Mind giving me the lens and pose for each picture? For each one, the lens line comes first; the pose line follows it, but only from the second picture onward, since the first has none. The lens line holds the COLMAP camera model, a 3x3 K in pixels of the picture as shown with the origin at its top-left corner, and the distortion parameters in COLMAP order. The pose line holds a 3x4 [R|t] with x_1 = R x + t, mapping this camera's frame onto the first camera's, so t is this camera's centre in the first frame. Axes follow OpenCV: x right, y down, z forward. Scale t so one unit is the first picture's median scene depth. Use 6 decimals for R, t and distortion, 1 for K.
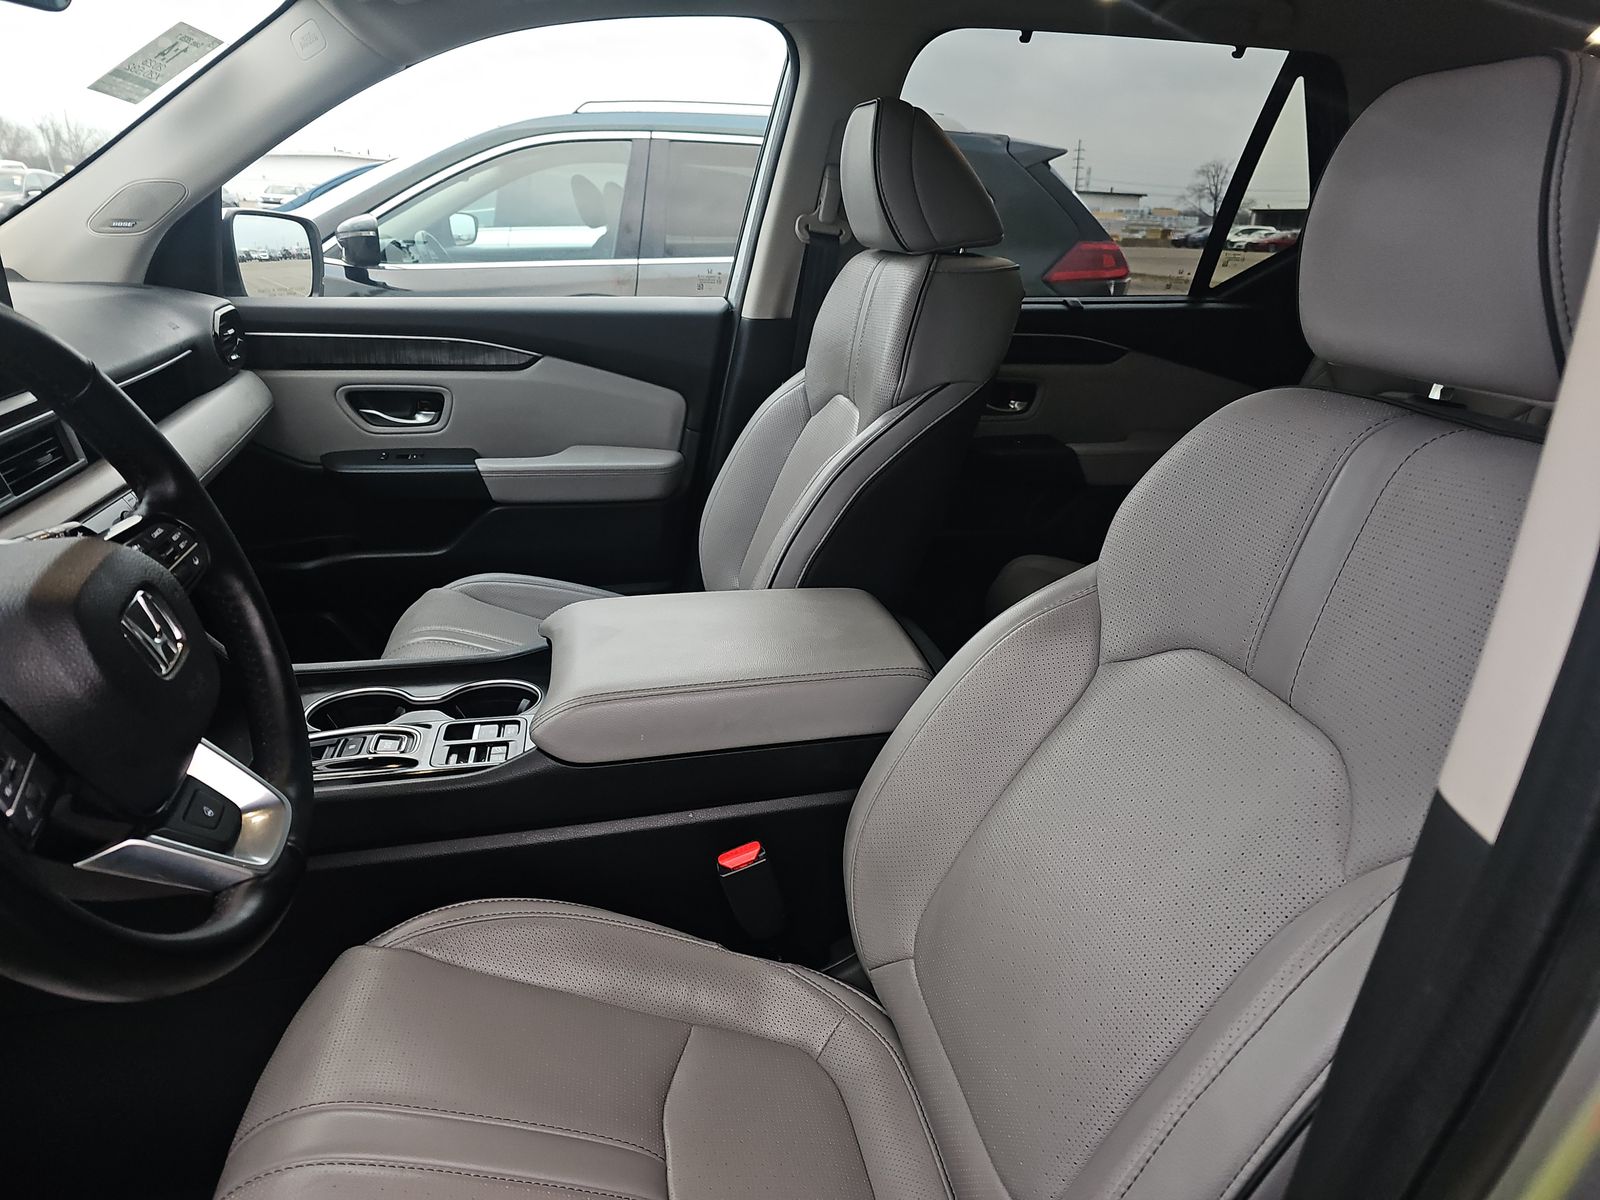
lens RADIAL K [[1071.0, 0, 800.0], [0, 1071.0, 600.0], [0, 0, 1]] dist [0.000141, -0.024970]
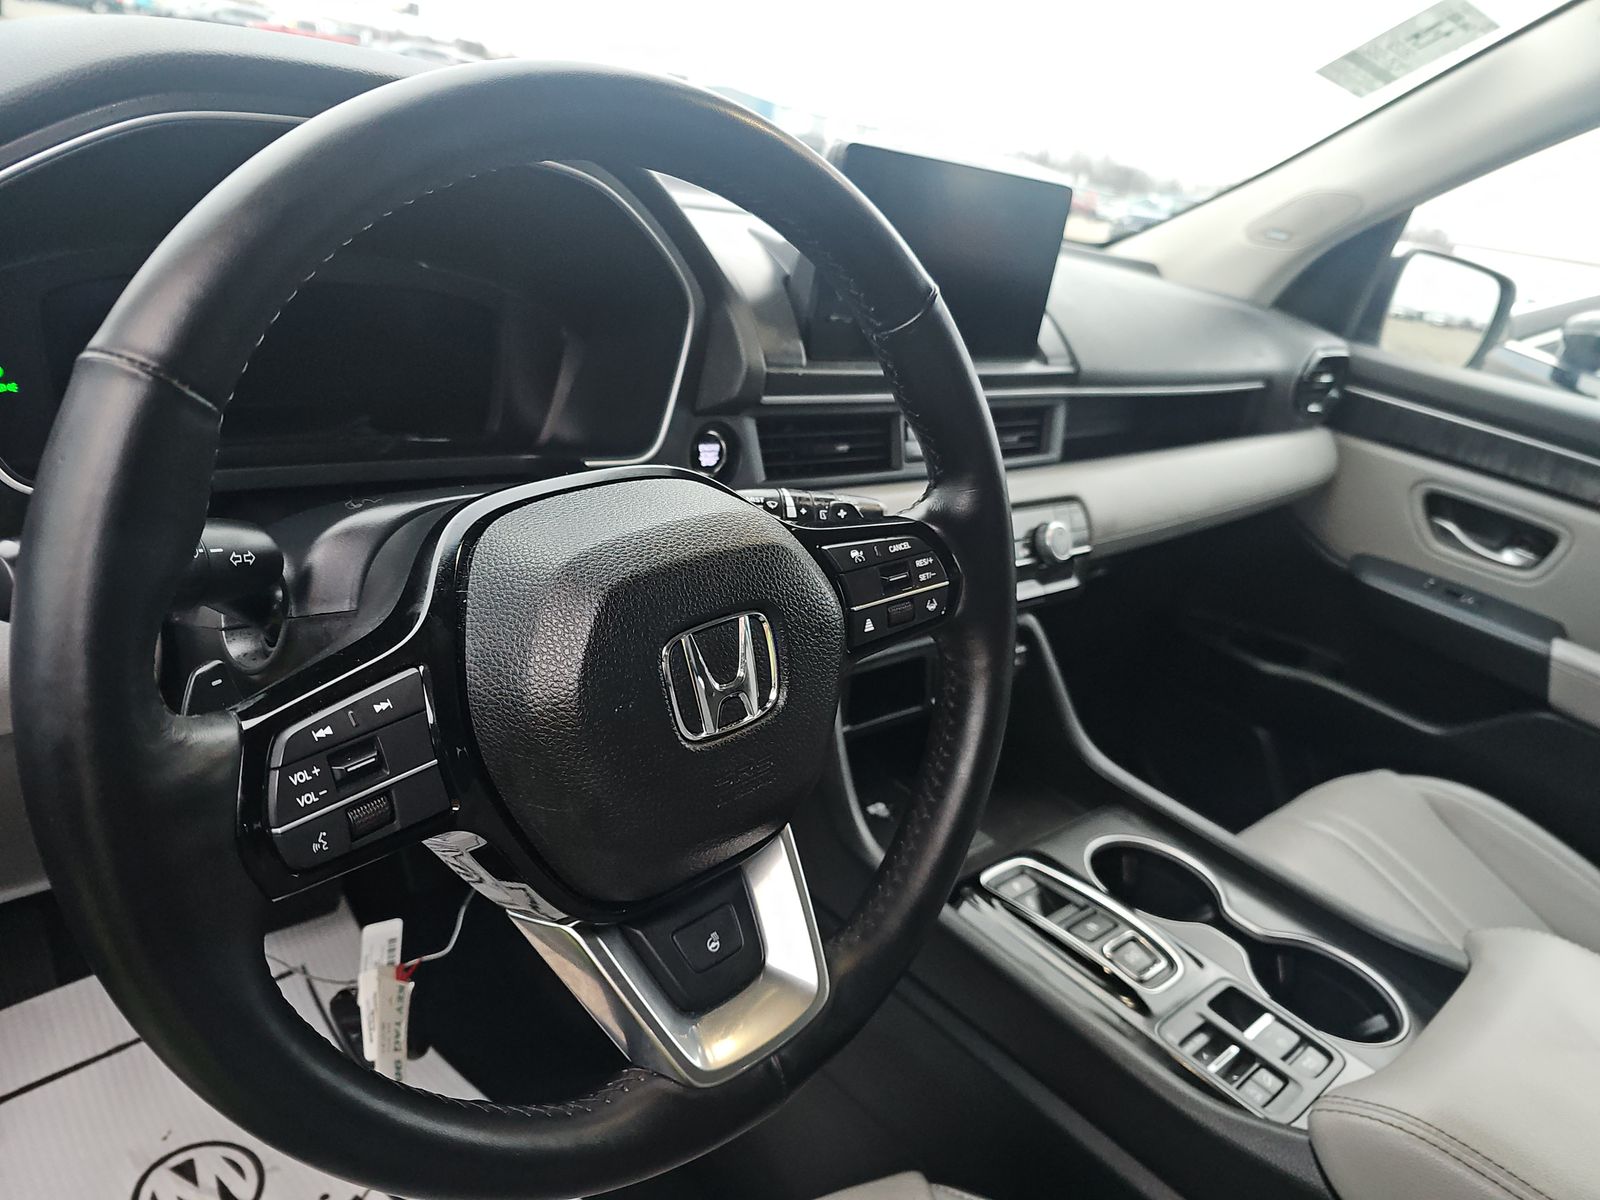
lens RADIAL K [[1087.1, 0, 800.3], [0, 1087.1, 624.2], [0, 0, 1]] dist [0.025431, -0.026291]
pose [[0.522579, 0.401535, -0.752117, -0.038622], [-0.441490, 0.882117, 0.164186, -0.047346], [0.729382, 0.246252, 0.638249, 0.231000]]
